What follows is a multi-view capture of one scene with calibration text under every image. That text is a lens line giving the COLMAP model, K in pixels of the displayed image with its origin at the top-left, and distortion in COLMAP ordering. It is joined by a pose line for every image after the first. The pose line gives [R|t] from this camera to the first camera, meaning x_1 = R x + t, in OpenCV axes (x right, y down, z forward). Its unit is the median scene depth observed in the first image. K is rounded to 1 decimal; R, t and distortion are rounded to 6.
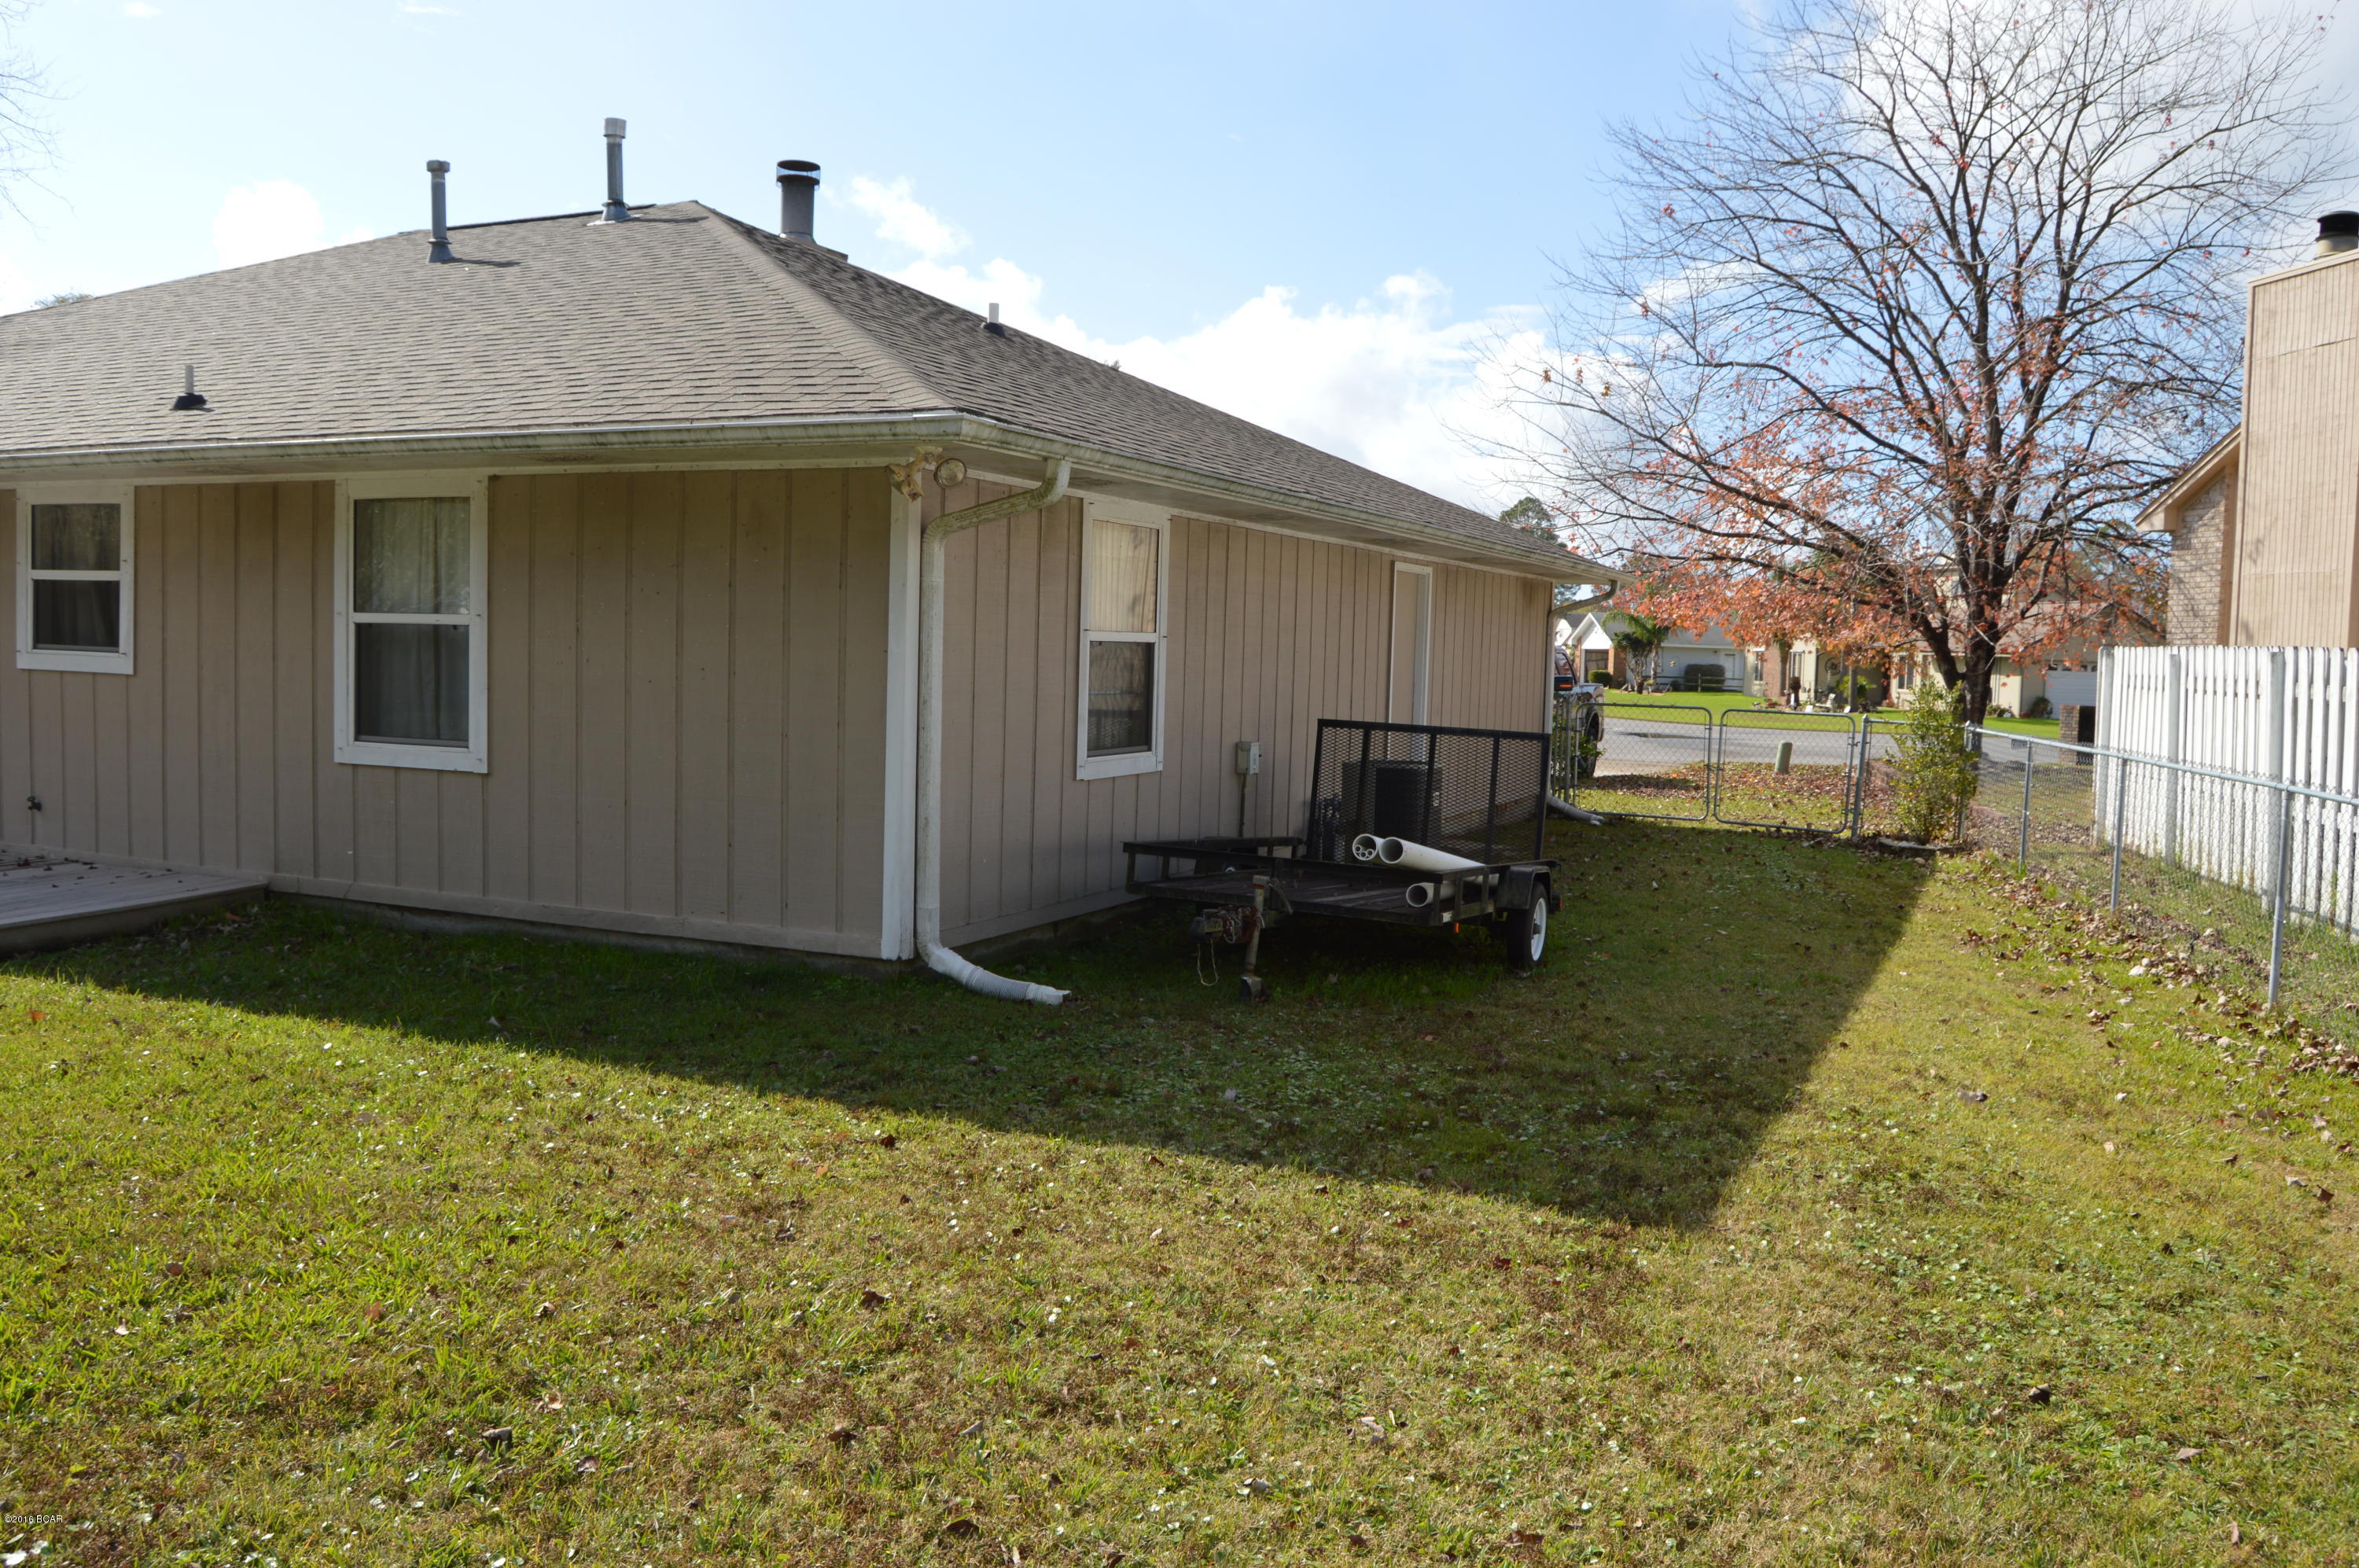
lens RADIAL K [[1872.0, 0, 1182.6], [0, 1872.0, 774.6], [0, 0, 1]] dist [-0.094087, 0.036588]
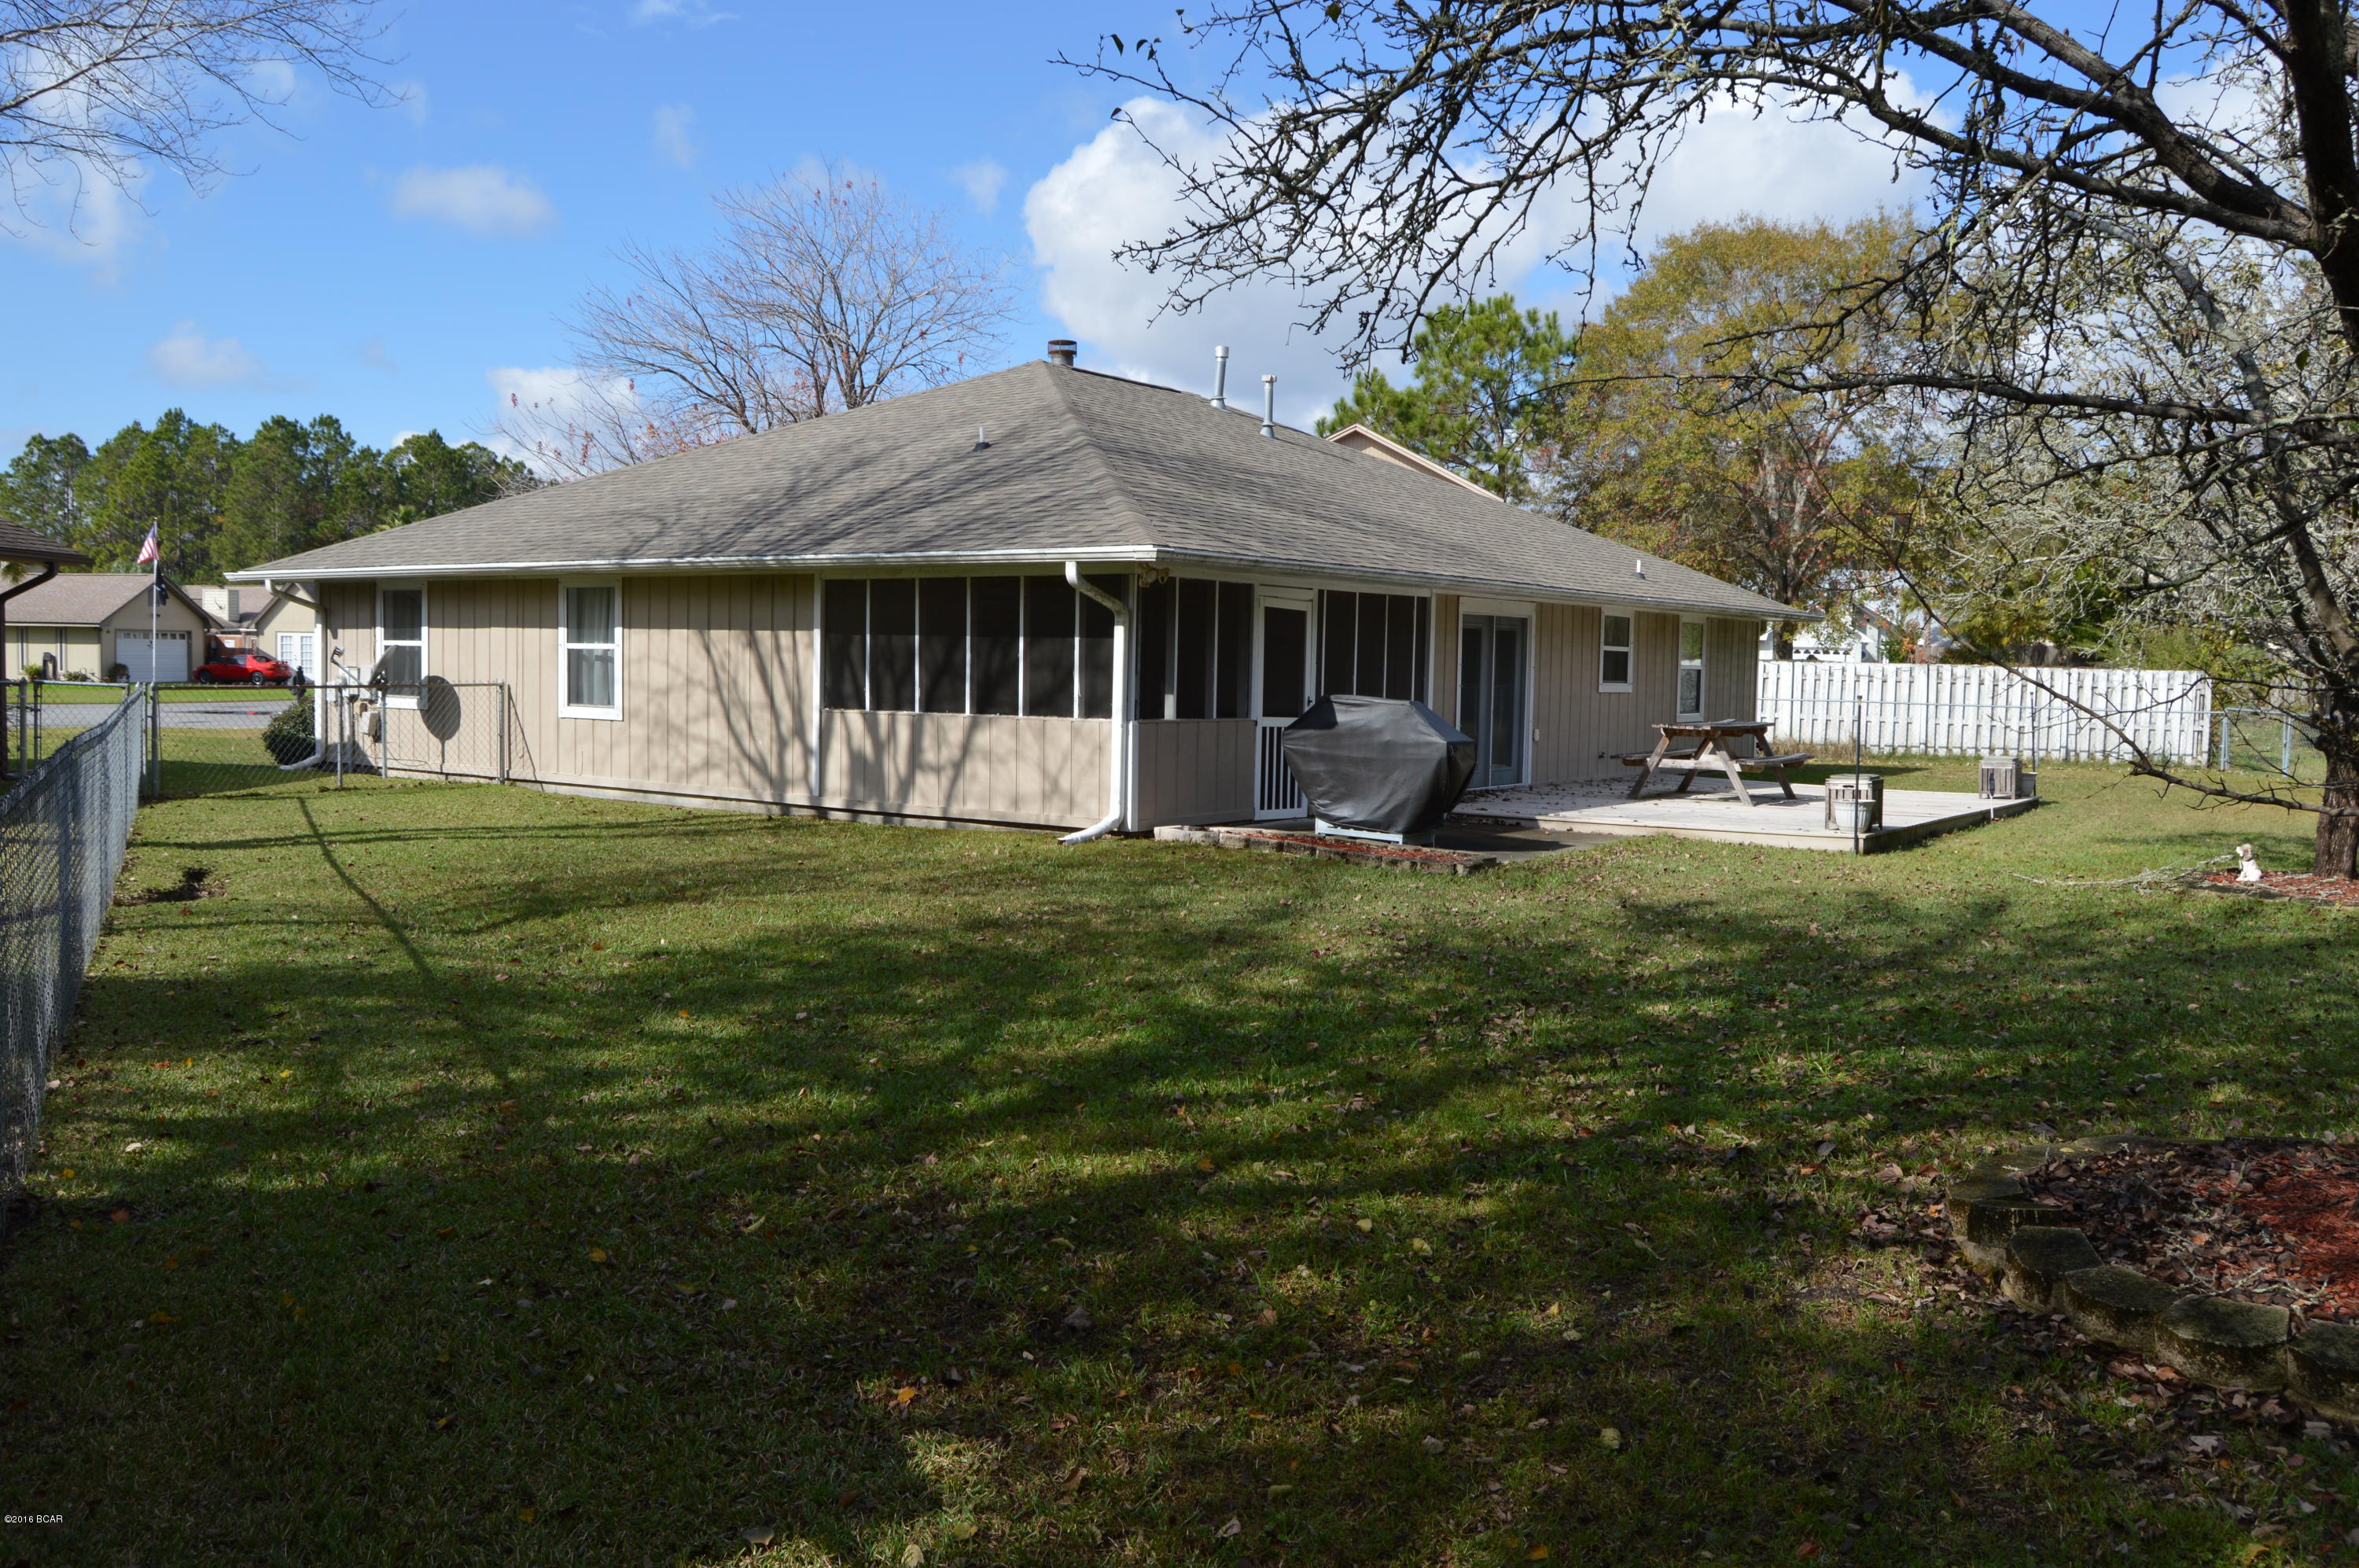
lens RADIAL K [[1874.2, 0, 1182.2], [0, 1874.2, 774.9], [0, 0, 1]] dist [-0.094009, 0.036420]
pose [[0.191629, -0.083694, 0.977892, -3.671644], [0.056116, 0.995662, 0.074218, -0.194003], [-0.979862, 0.040653, 0.195494, 1.351726]]
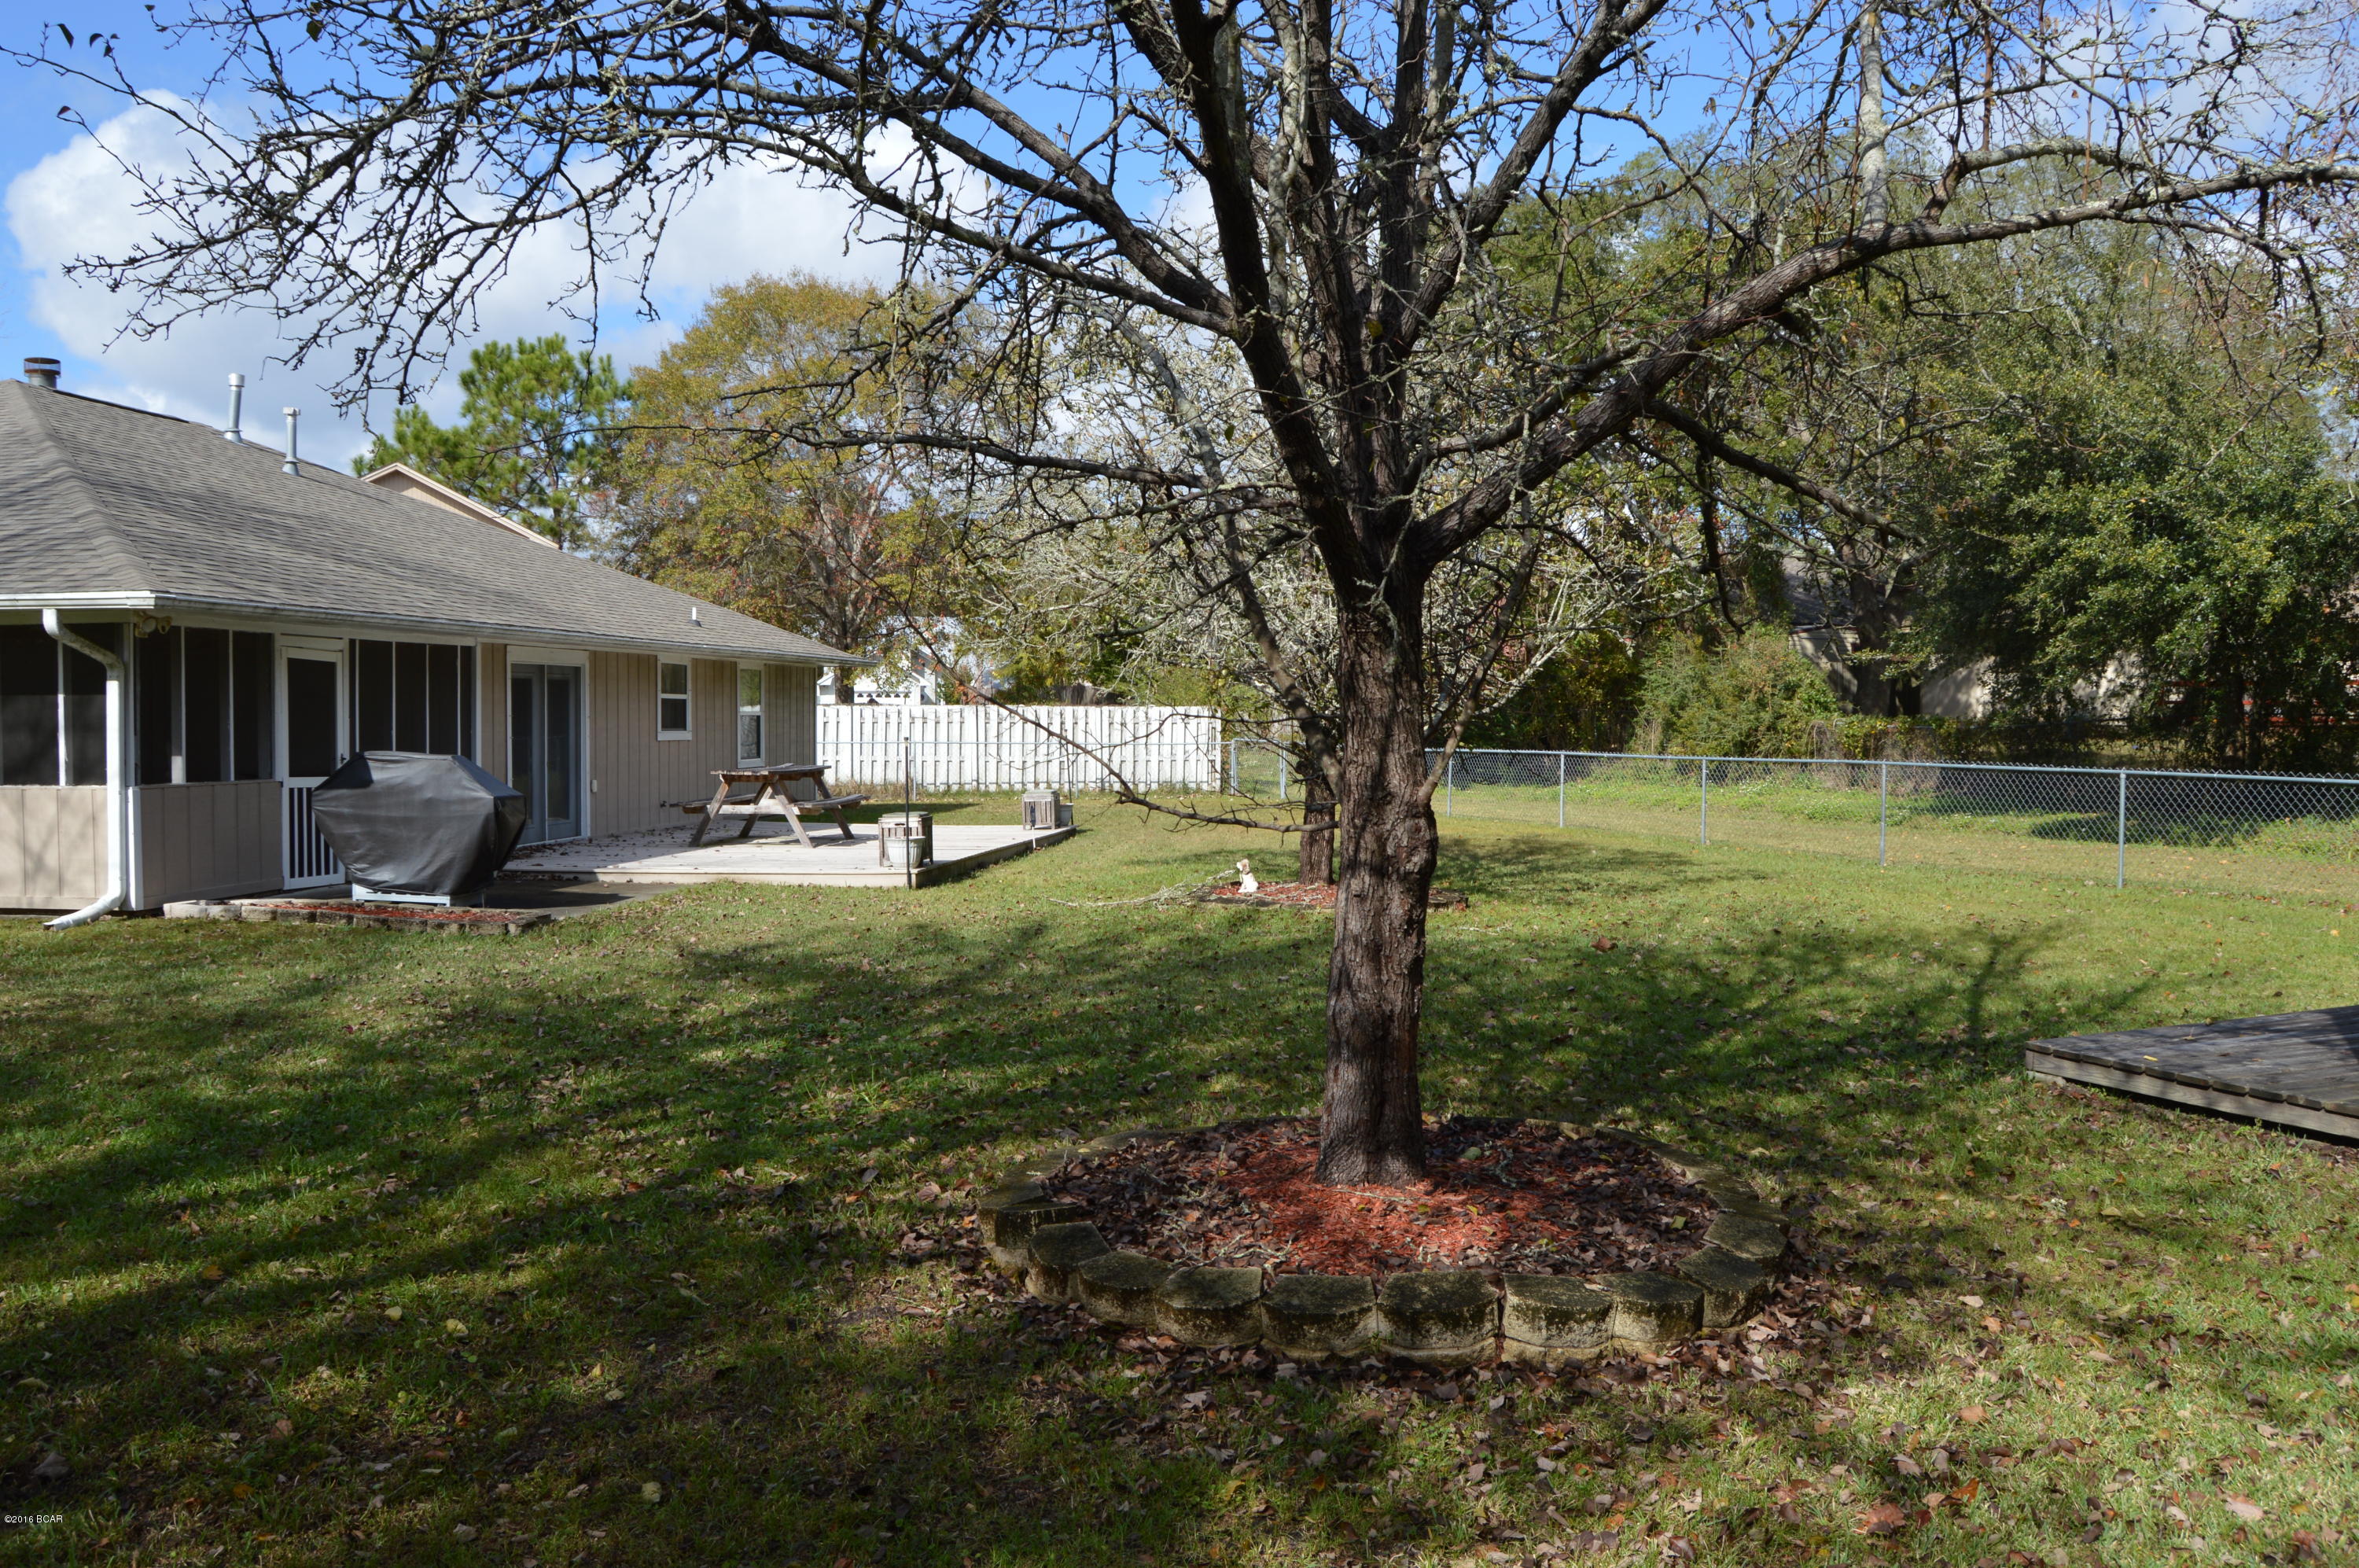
lens RADIAL K [[1874.2, 0, 1182.2], [0, 1874.2, 774.9], [0, 0, 1]] dist [-0.094009, 0.036420]
pose [[-0.292452, -0.057498, 0.954550, -3.677033], [0.059369, 0.995173, 0.078135, -0.193800], [-0.954435, 0.079522, -0.287627, 1.336848]]
